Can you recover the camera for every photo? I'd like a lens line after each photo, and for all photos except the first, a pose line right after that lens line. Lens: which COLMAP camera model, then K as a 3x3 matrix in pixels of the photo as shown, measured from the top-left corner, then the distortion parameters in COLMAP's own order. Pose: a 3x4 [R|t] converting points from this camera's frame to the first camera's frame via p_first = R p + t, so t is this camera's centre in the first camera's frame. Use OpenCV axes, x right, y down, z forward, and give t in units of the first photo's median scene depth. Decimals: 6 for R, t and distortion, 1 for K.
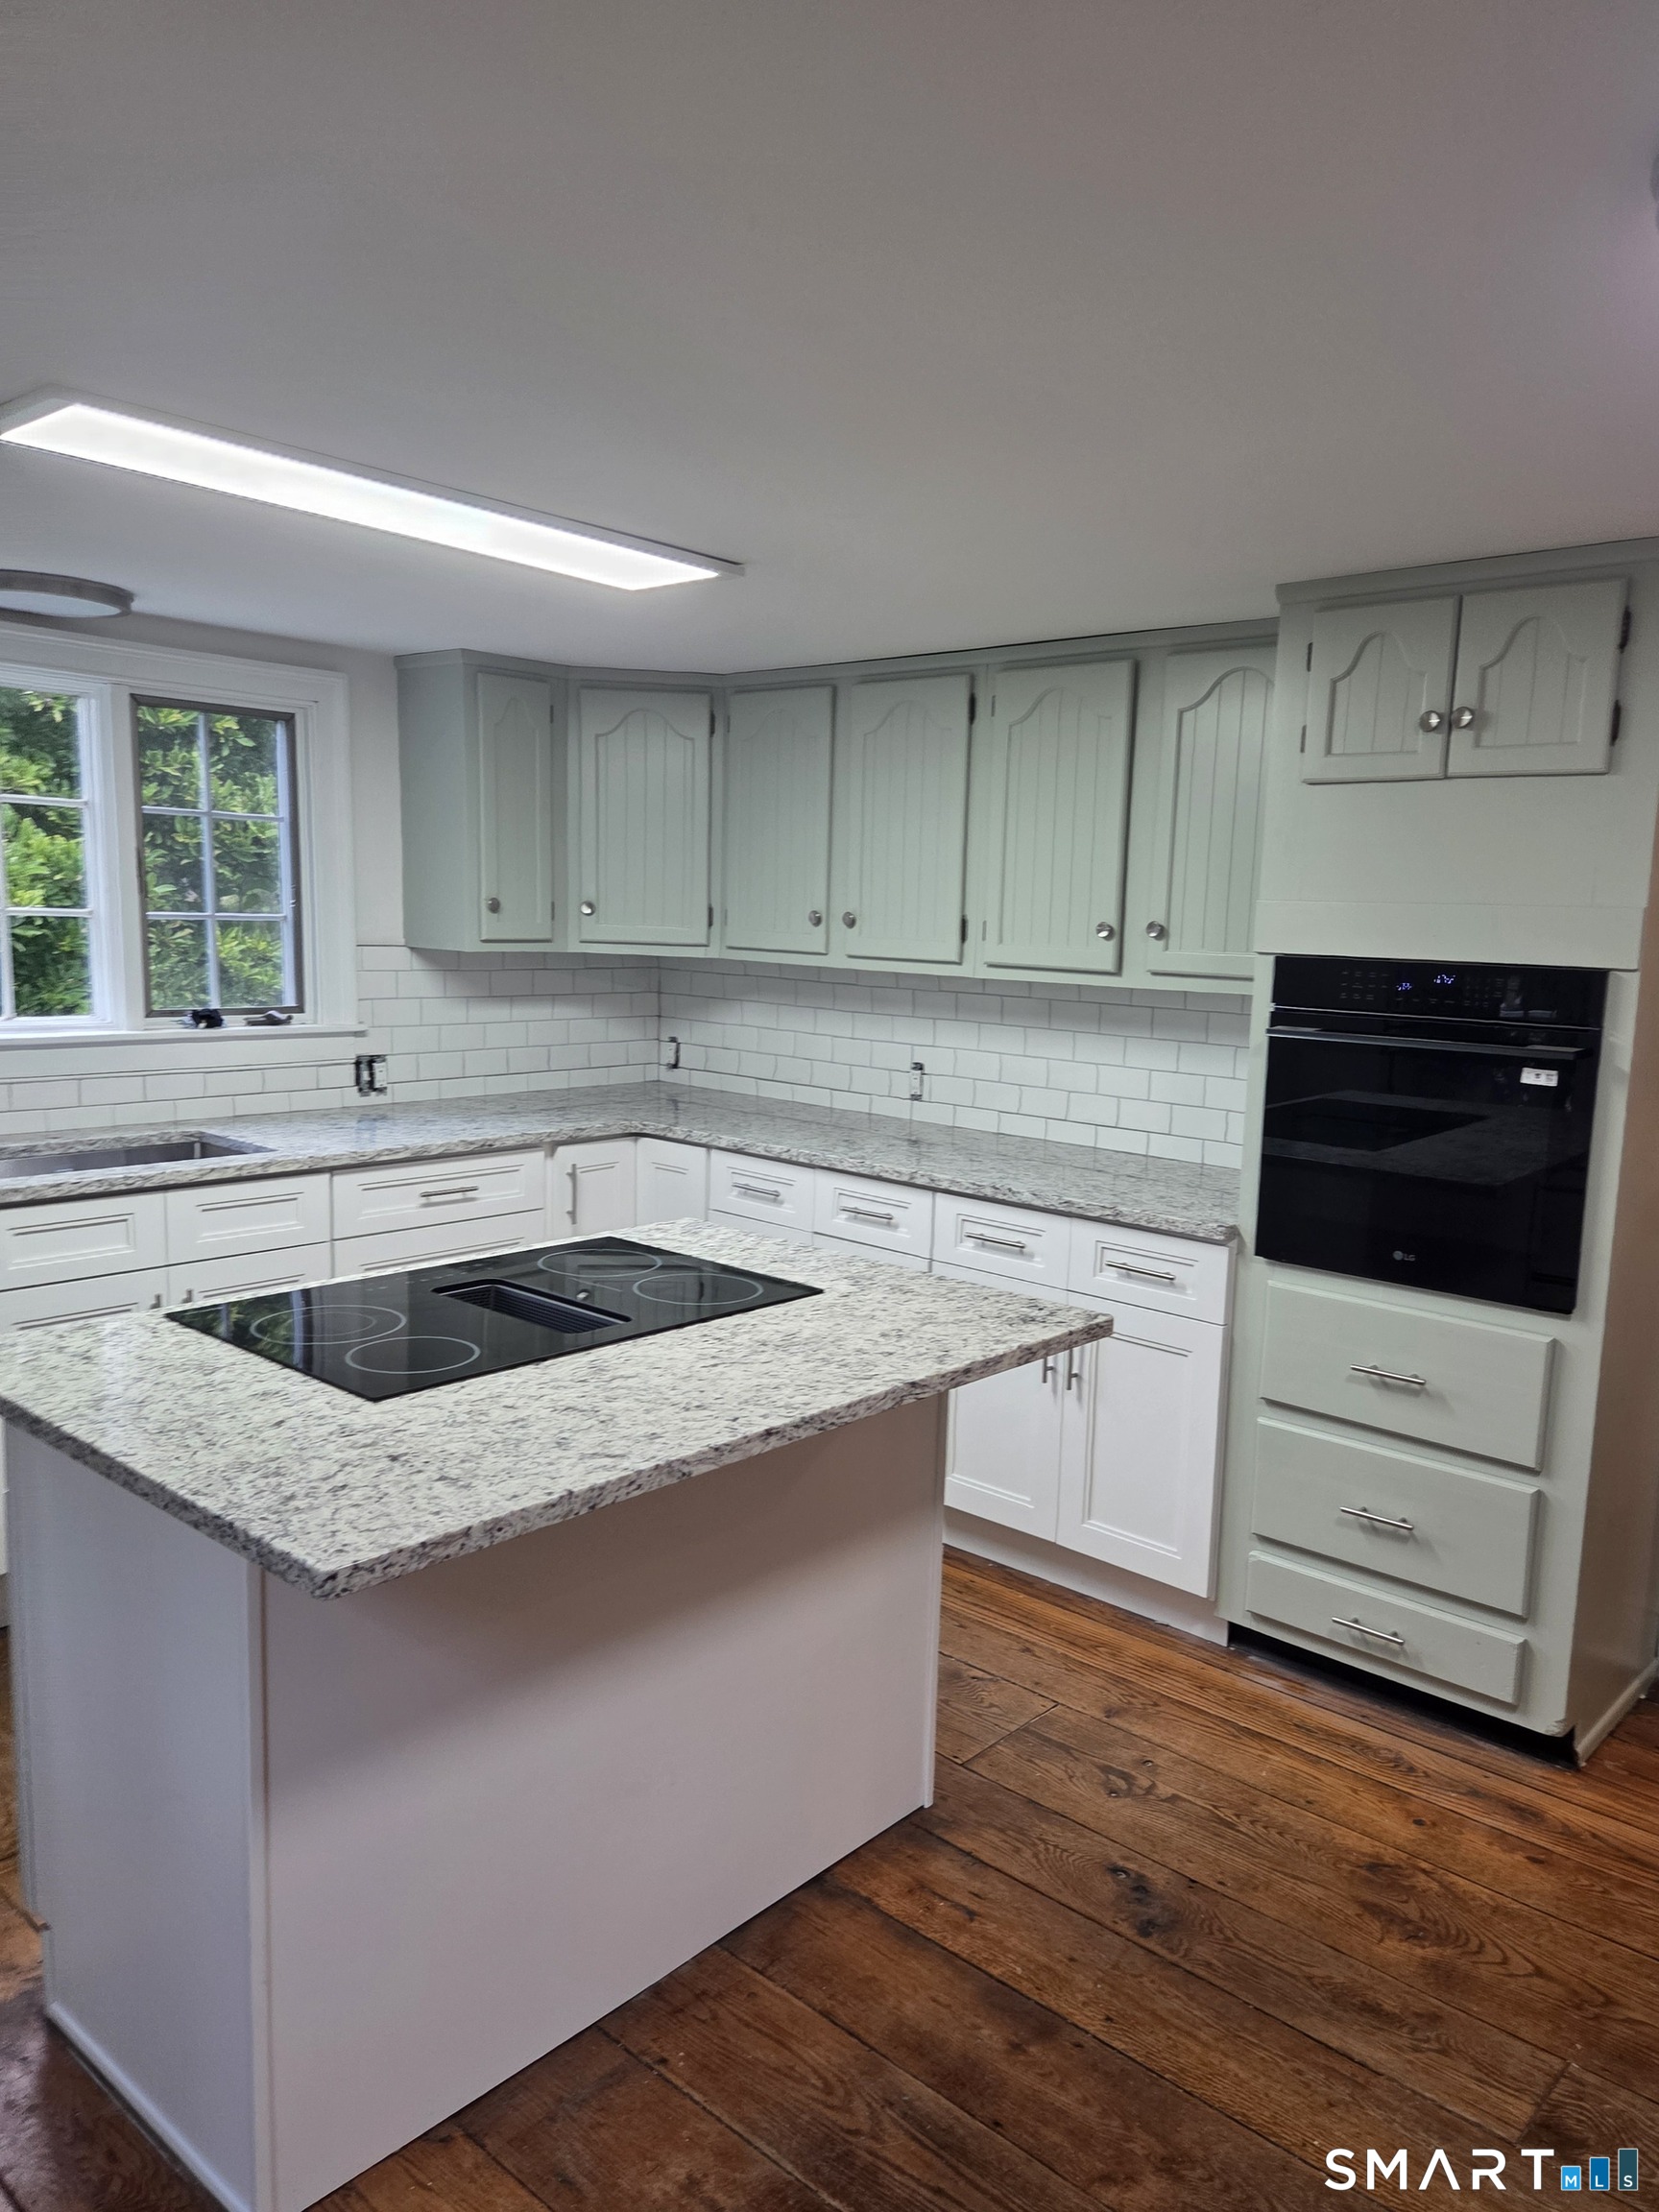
lens RADIAL K [[1494.9, 0, 826.5], [0, 1494.9, 1110.7], [0, 0, 1]] dist [0.039509, -0.020217]
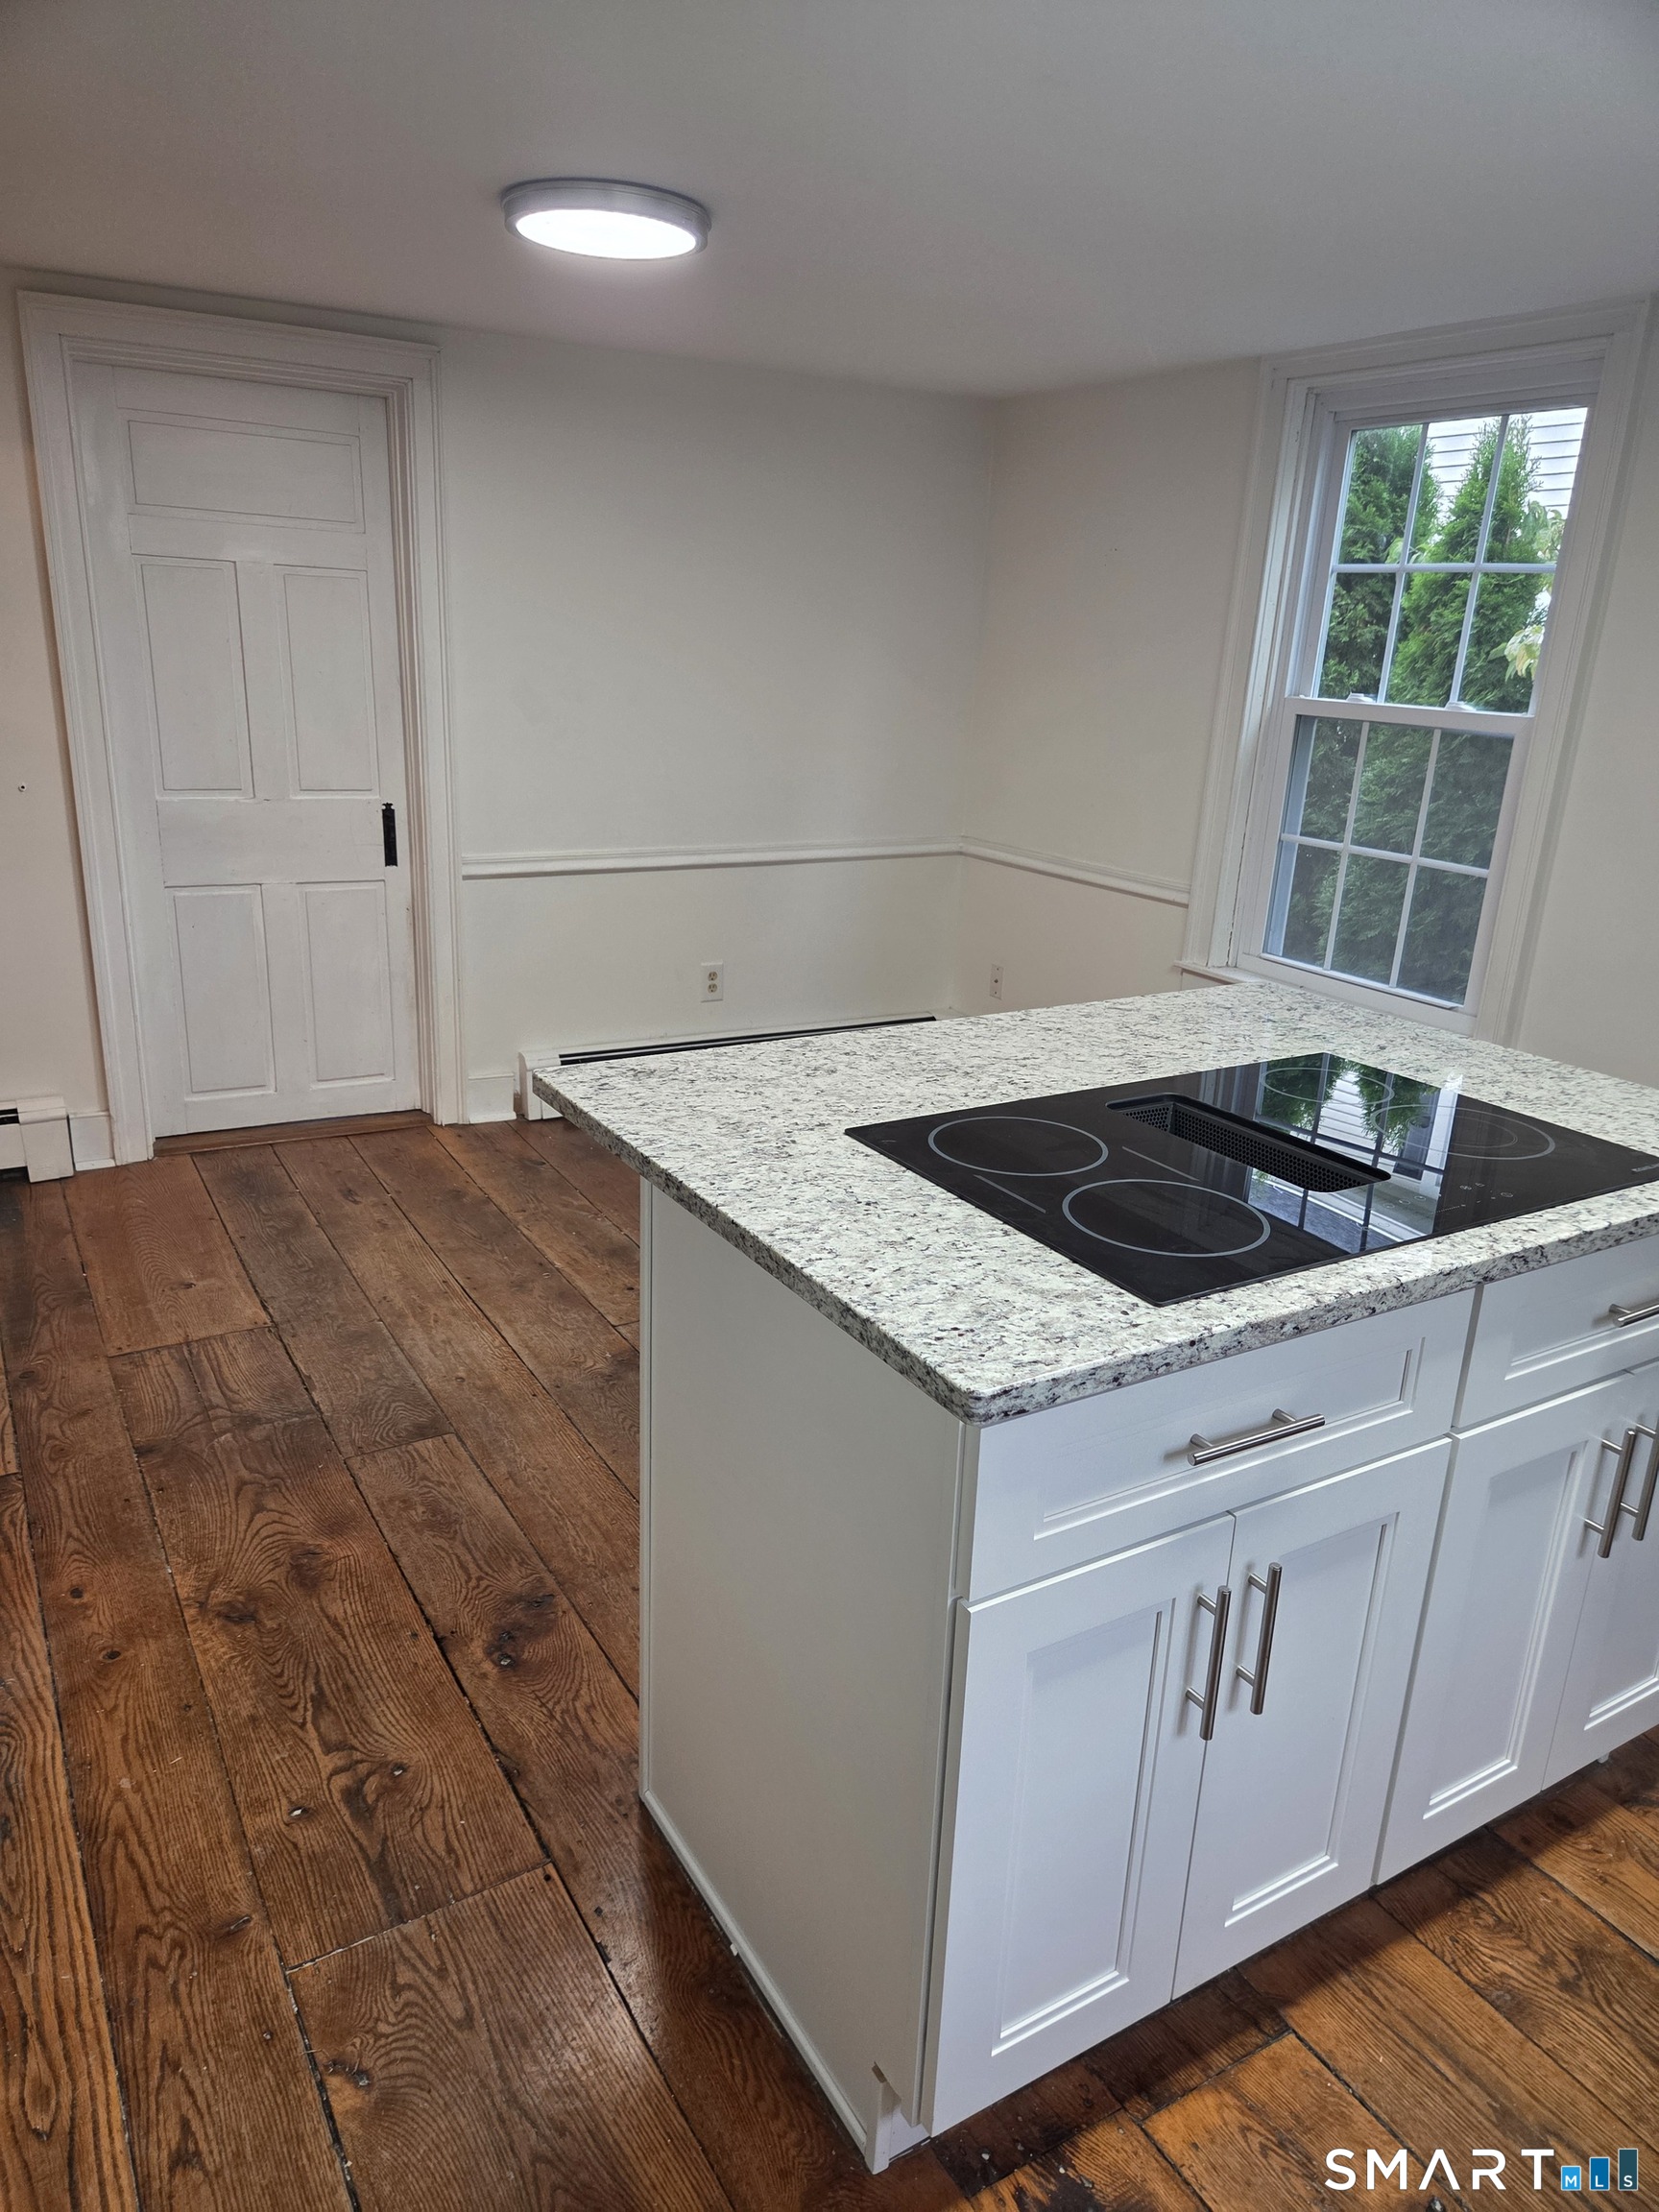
lens RADIAL K [[1494.9, 0, 821.7], [0, 1494.9, 1103.5], [0, 0, 1]] dist [0.039509, -0.020217]
pose [[-0.953503, -0.153511, 0.259358, -0.210045], [-0.026264, 0.899606, 0.435912, -0.248394], [-0.300237, 0.408831, -0.861809, 1.914025]]
